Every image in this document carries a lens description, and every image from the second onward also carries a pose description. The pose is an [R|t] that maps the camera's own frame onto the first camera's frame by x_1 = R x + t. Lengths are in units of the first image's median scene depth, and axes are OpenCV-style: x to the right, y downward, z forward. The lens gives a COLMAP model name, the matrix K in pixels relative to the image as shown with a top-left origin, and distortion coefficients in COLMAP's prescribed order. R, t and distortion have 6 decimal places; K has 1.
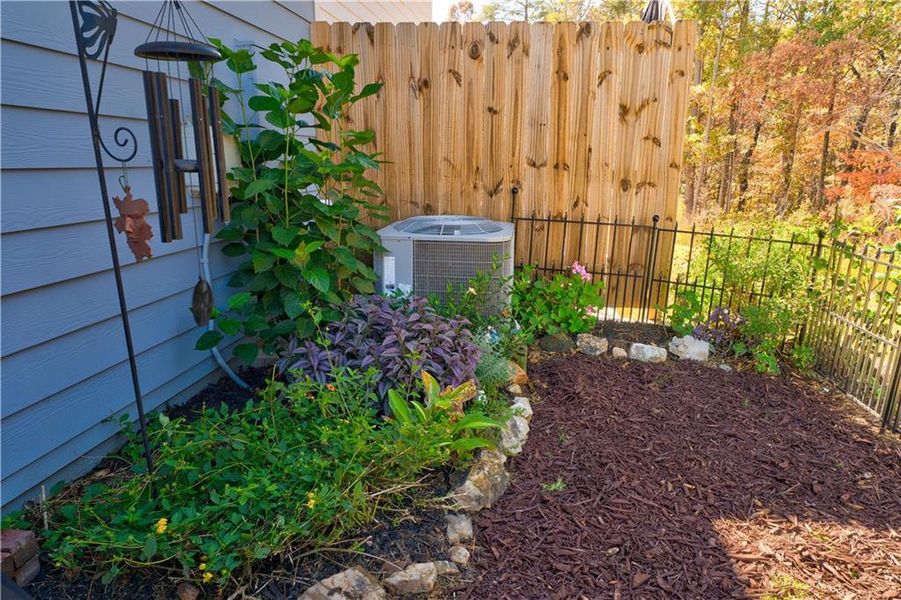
lens RADIAL K [[604.2, 0, 450.5], [0, 604.2, 300.0], [0, 0, 1]] dist [0.000017, 0.000897]
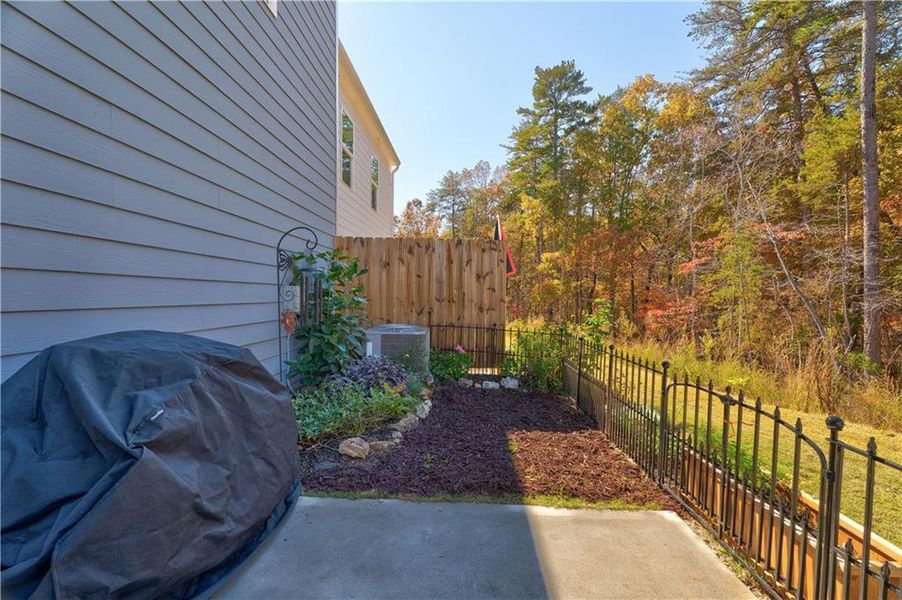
lens RADIAL K [[403.0, 0, 455.3], [0, 403.0, 301.9], [0, 0, 1]] dist [0.001176, 0.000236]
pose [[0.992926, -0.002238, 0.118717, 0.028323], [0.027213, 0.977499, -0.209176, 0.085698], [-0.115578, 0.210927, 0.970645, -0.414007]]
